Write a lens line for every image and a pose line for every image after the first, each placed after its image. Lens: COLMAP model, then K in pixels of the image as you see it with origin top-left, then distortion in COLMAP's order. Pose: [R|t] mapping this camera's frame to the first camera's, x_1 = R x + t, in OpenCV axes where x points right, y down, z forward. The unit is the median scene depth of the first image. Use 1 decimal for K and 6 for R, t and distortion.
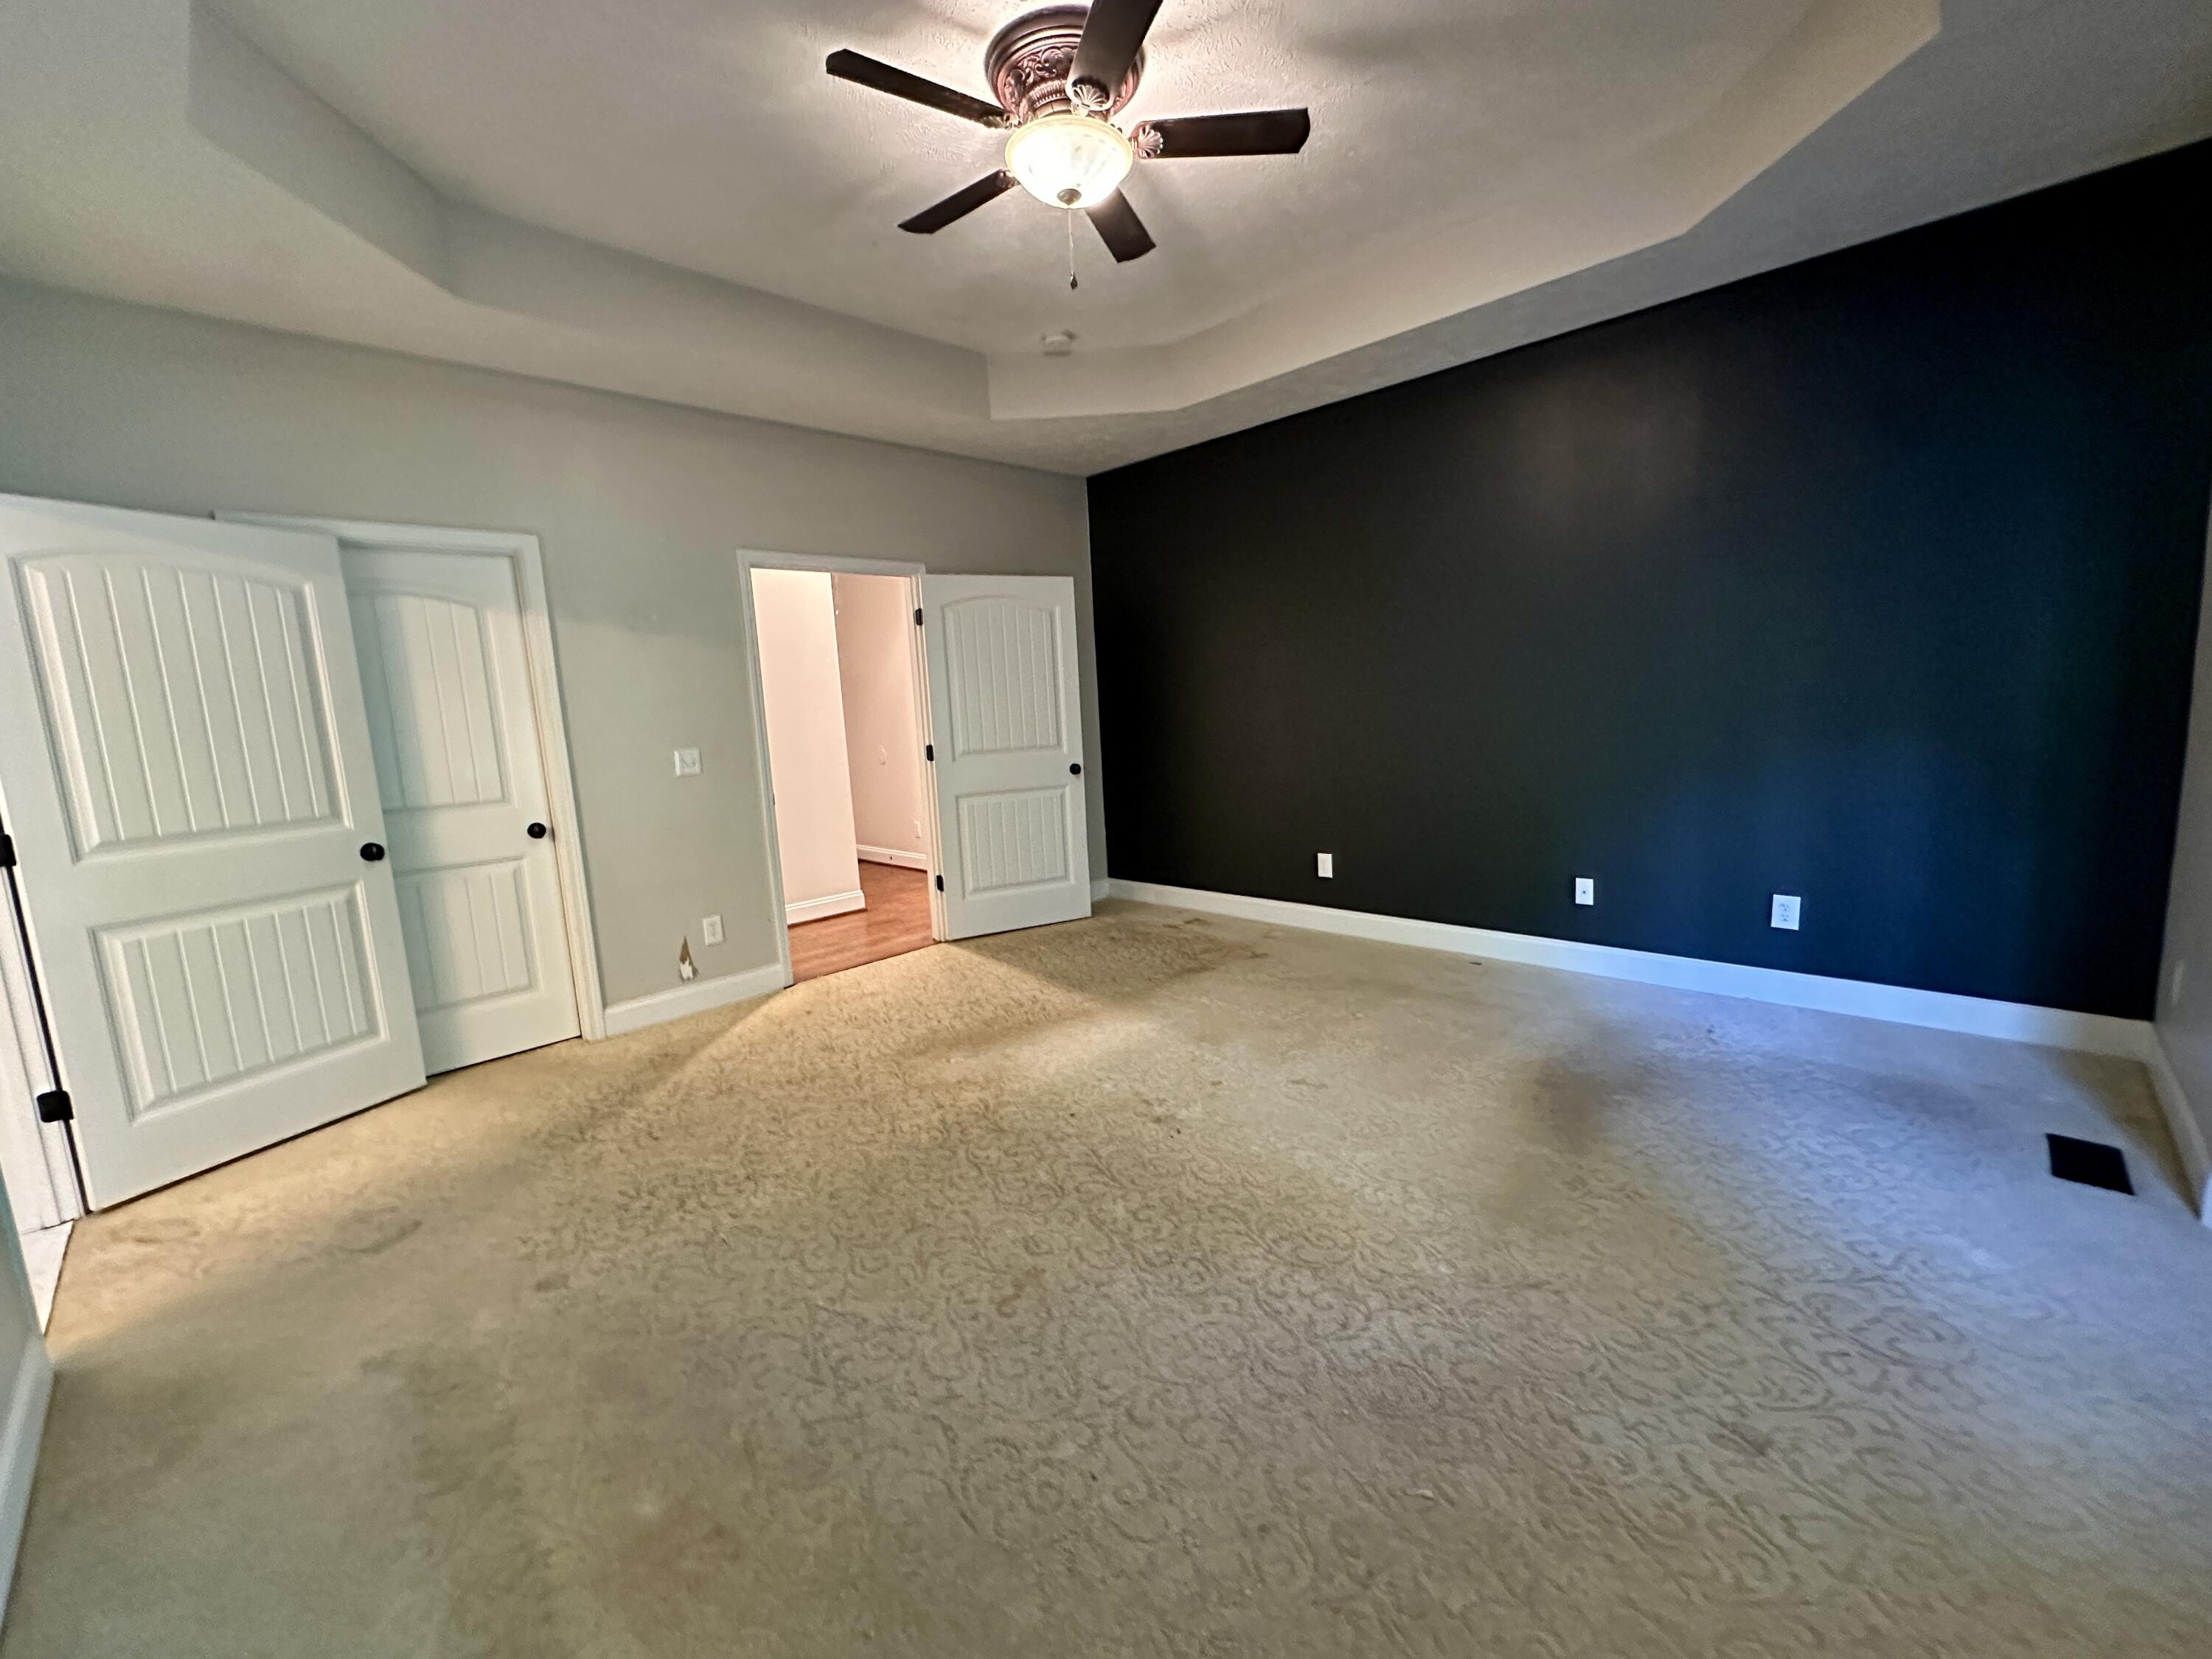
lens RADIAL K [[911.2, 0, 1103.6], [0, 911.2, 828.6], [0, 0, 1]] dist [-0.000841, 0.000059]
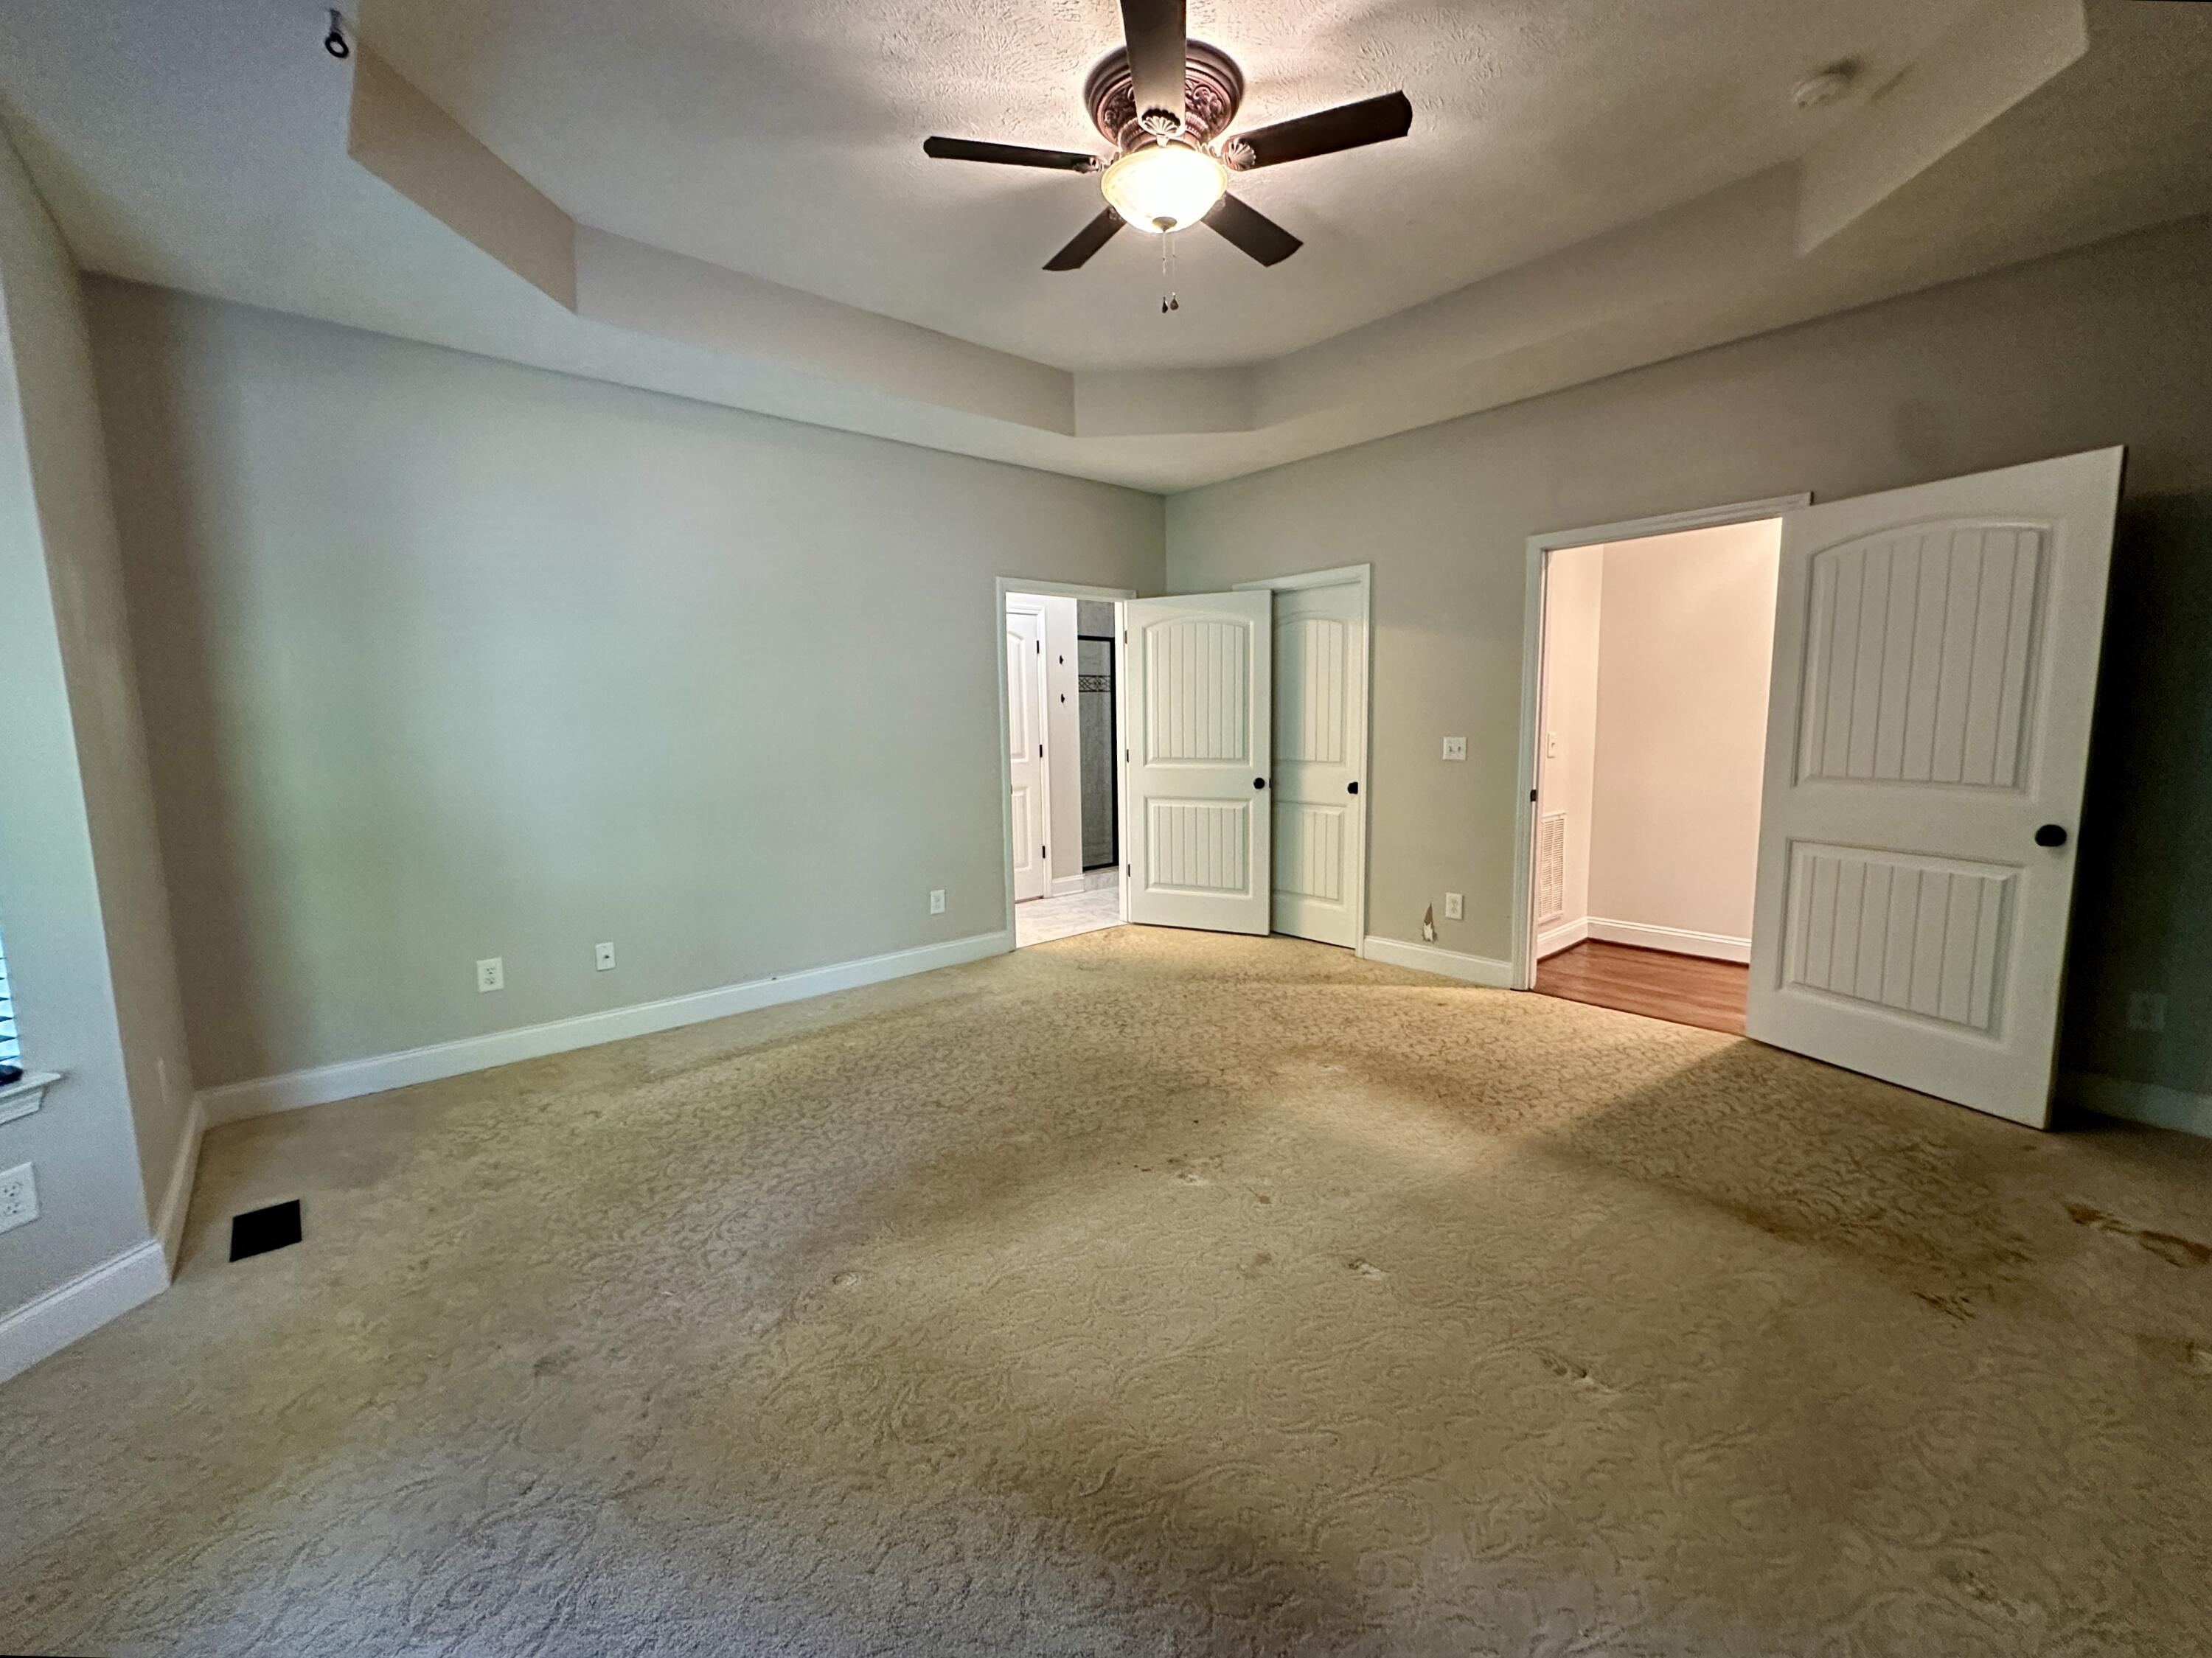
lens RADIAL K [[911.1, 0, 1103.6], [0, 911.1, 828.1], [0, 0, 1]] dist [-0.000841, 0.000059]
pose [[-0.079496, 0.178608, -0.980703, 0.742457], [-0.118809, 0.975107, 0.187220, -0.150257], [0.989730, 0.131399, -0.056297, 0.738331]]
